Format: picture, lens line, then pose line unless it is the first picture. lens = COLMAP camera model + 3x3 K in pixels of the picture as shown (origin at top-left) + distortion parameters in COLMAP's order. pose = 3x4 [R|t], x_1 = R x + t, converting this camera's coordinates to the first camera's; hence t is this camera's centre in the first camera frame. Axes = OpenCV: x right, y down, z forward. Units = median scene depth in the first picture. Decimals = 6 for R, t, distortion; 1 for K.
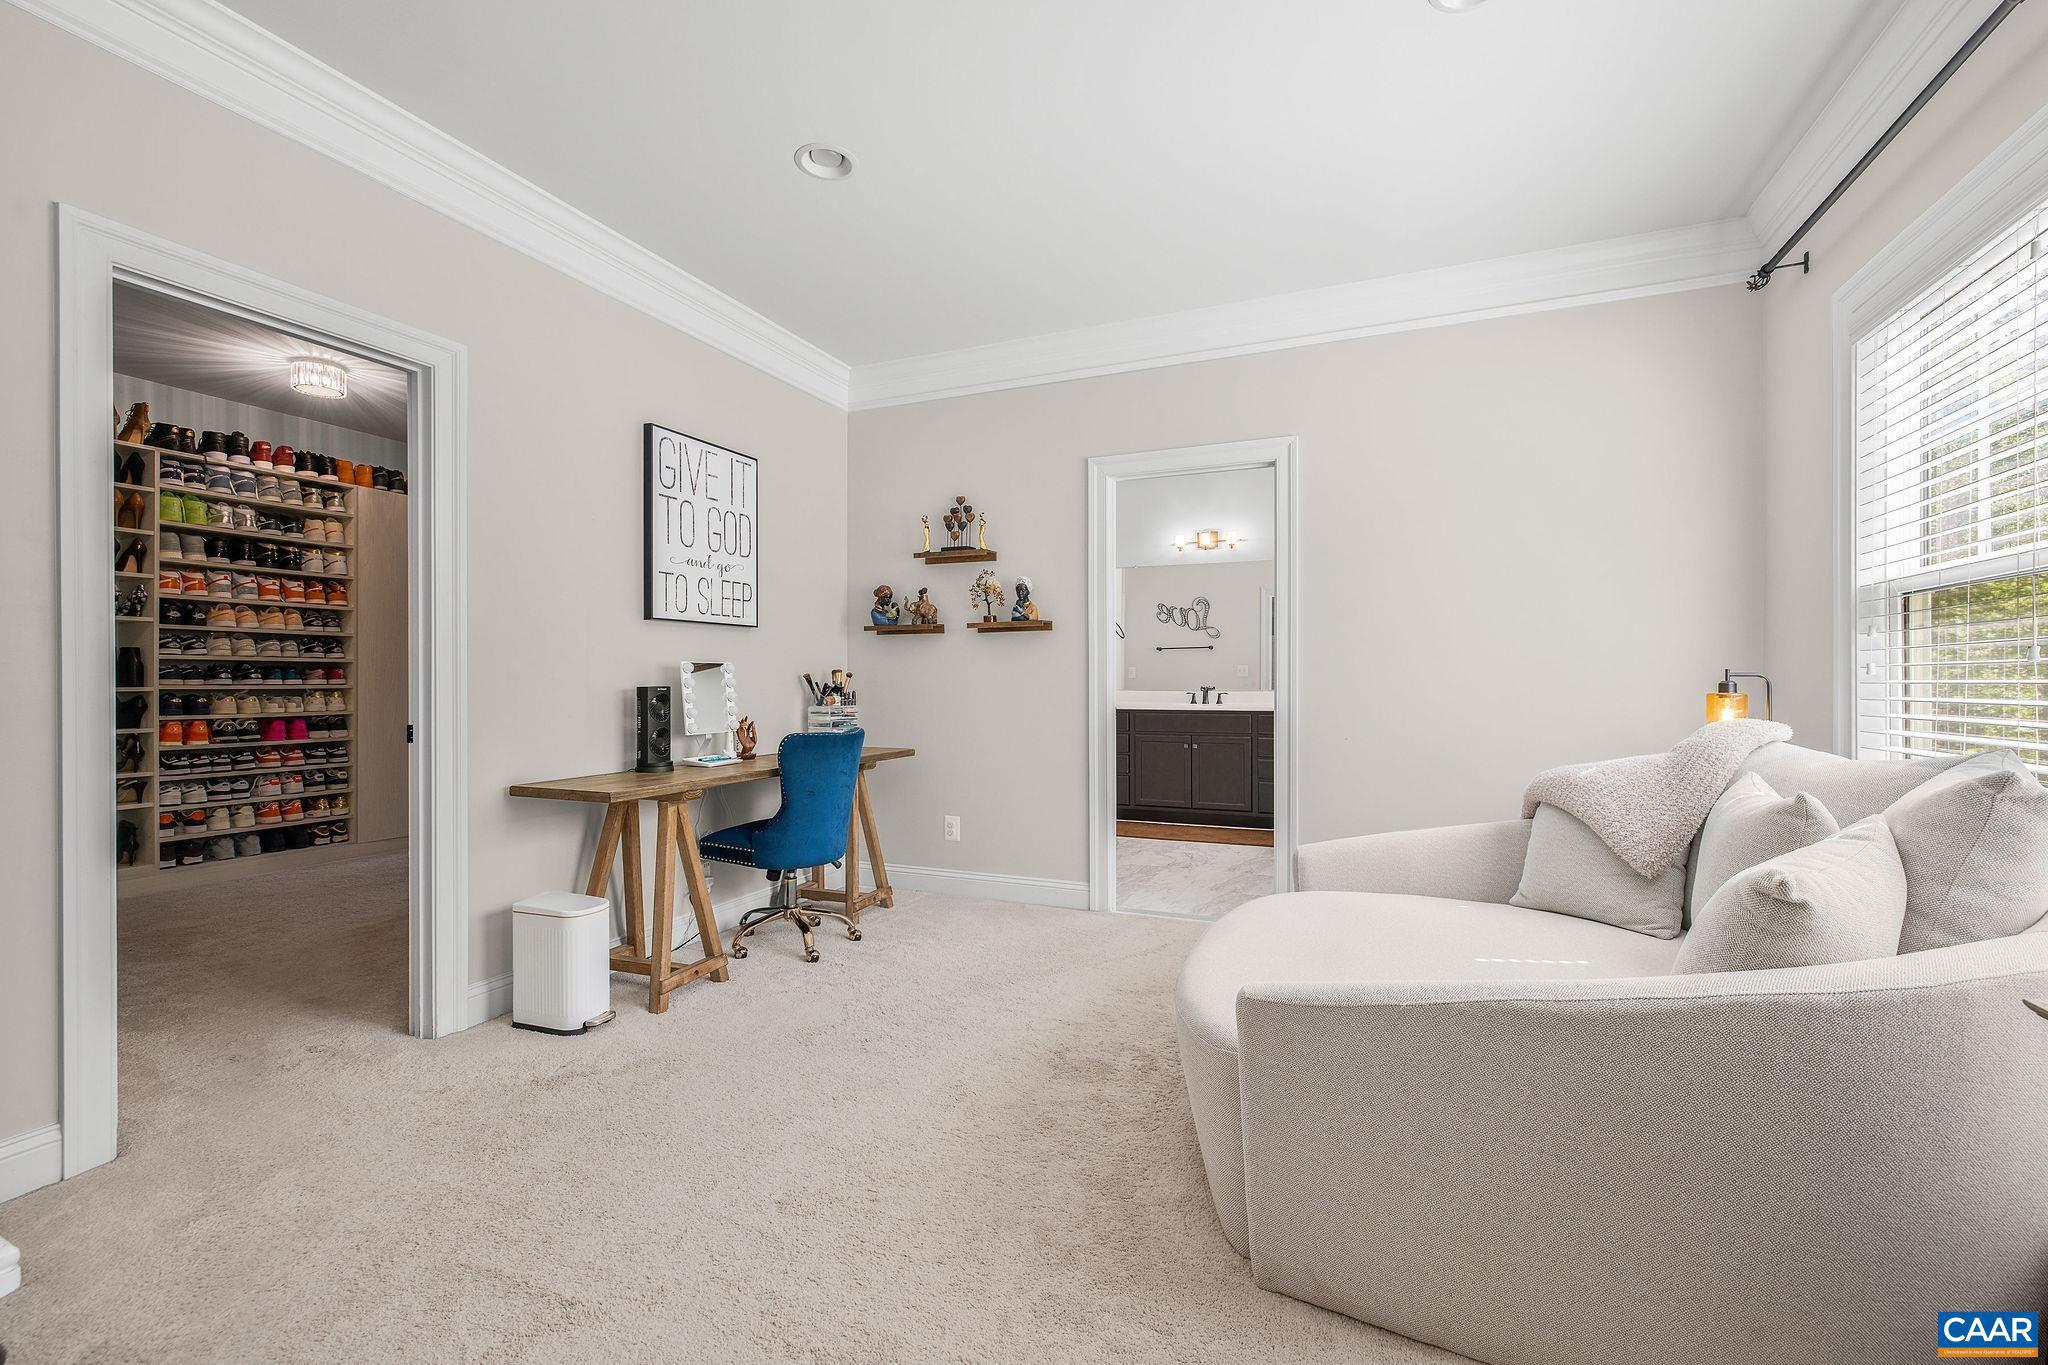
lens RADIAL K [[875.3, 0, 1018.3], [0, 875.3, 677.7], [0, 0, 1]] dist [0.000156, 0.000527]
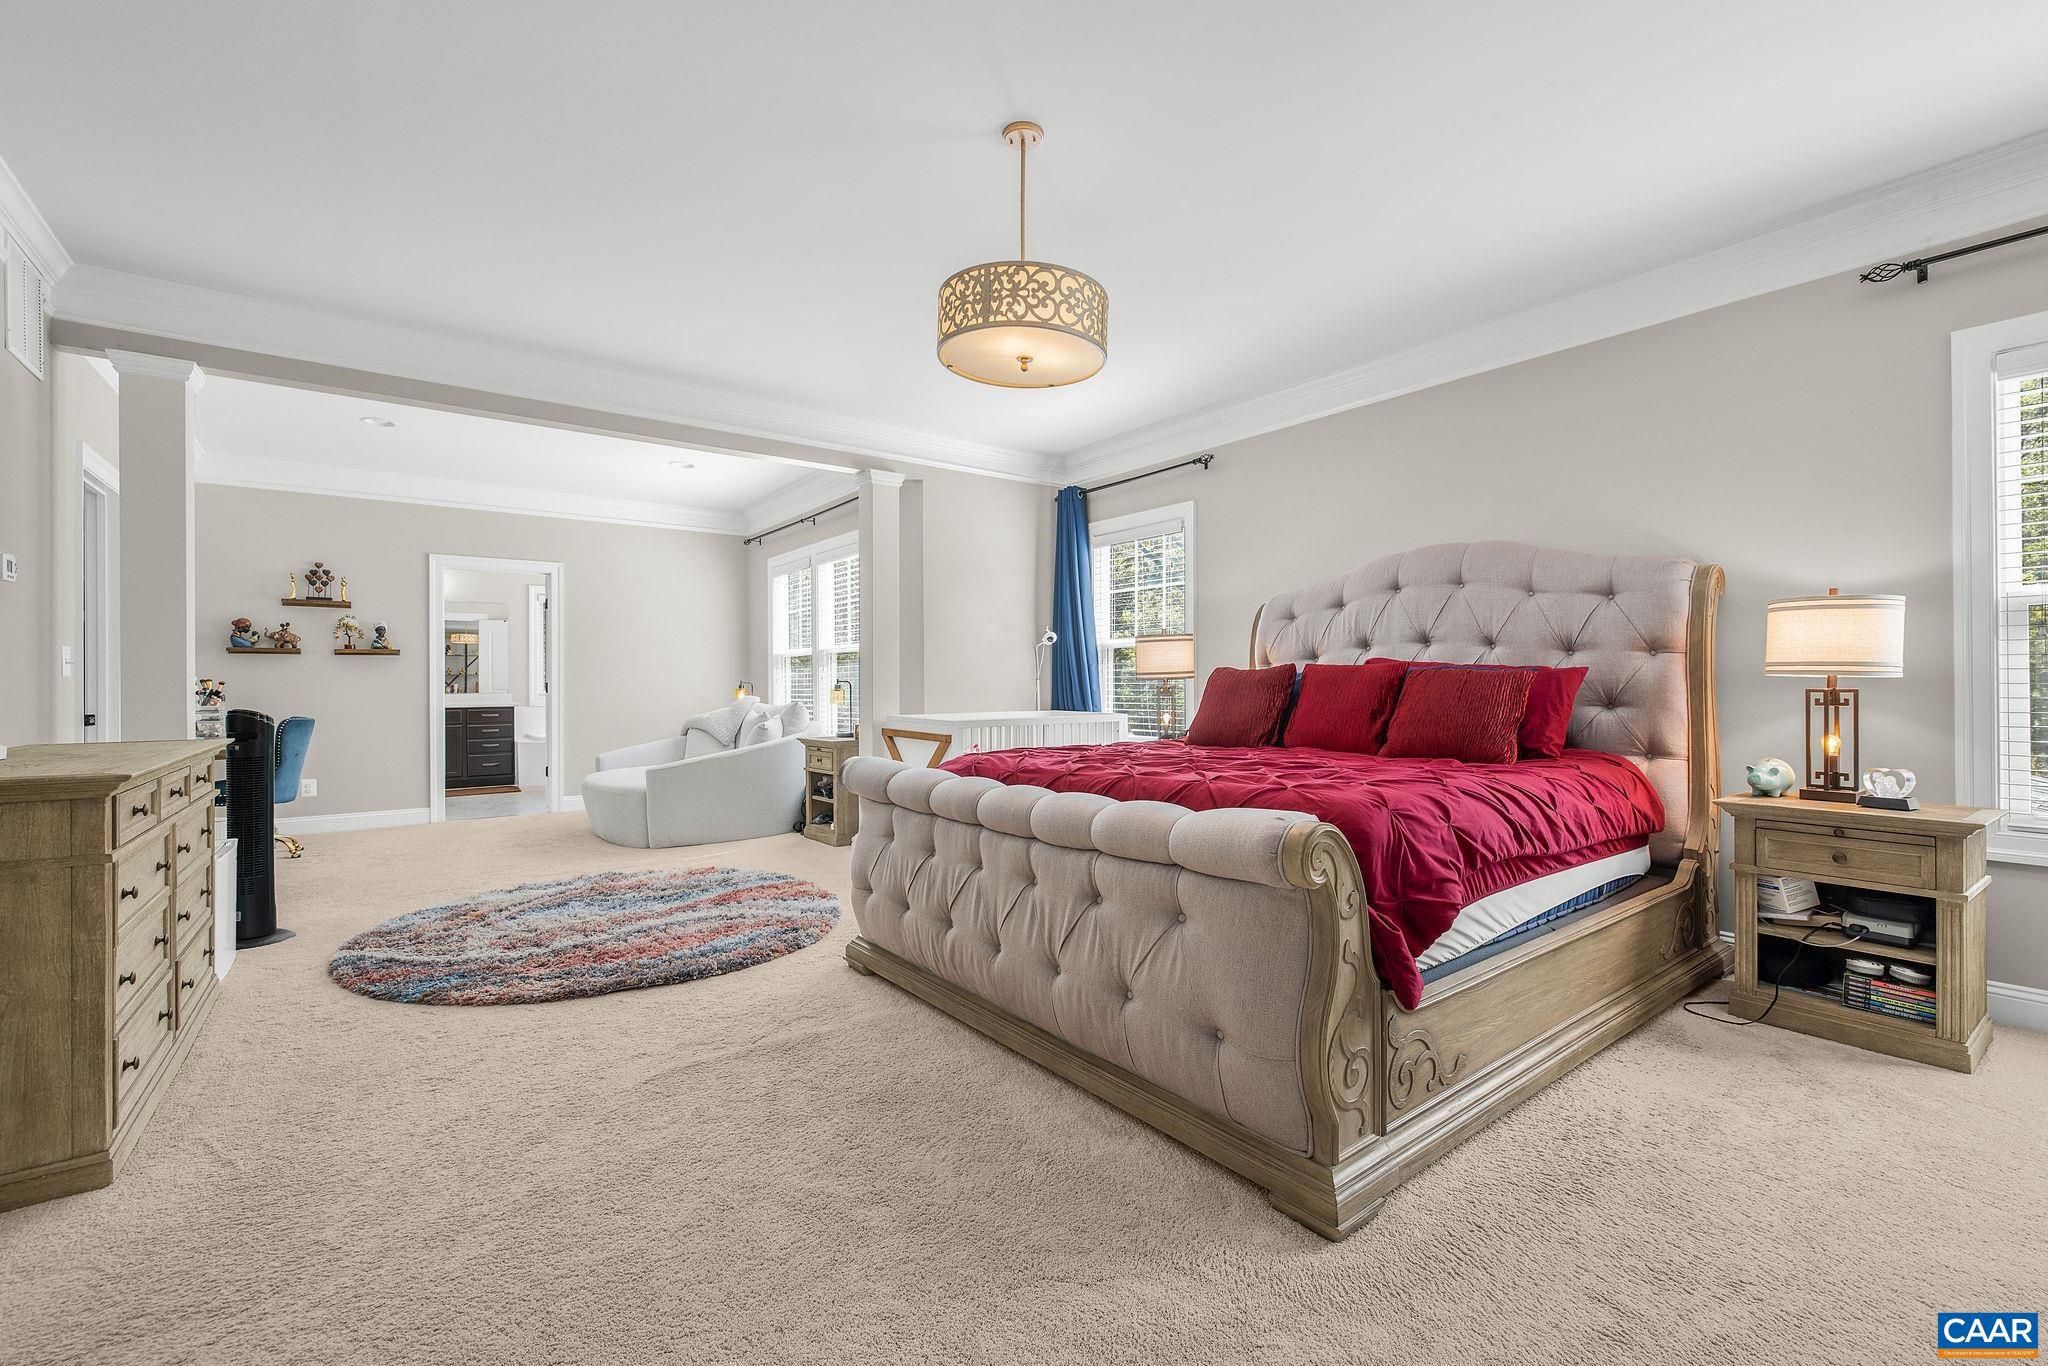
lens RADIAL K [[875.3, 0, 1024.1], [0, 875.3, 684.5], [0, 0, 1]] dist [0.000156, 0.000527]
pose [[0.500873, 0.001322, 0.865520, -0.759940], [0.008364, 0.999945, -0.006368, 0.018711], [-0.865481, 0.010429, 0.500834, -0.782243]]
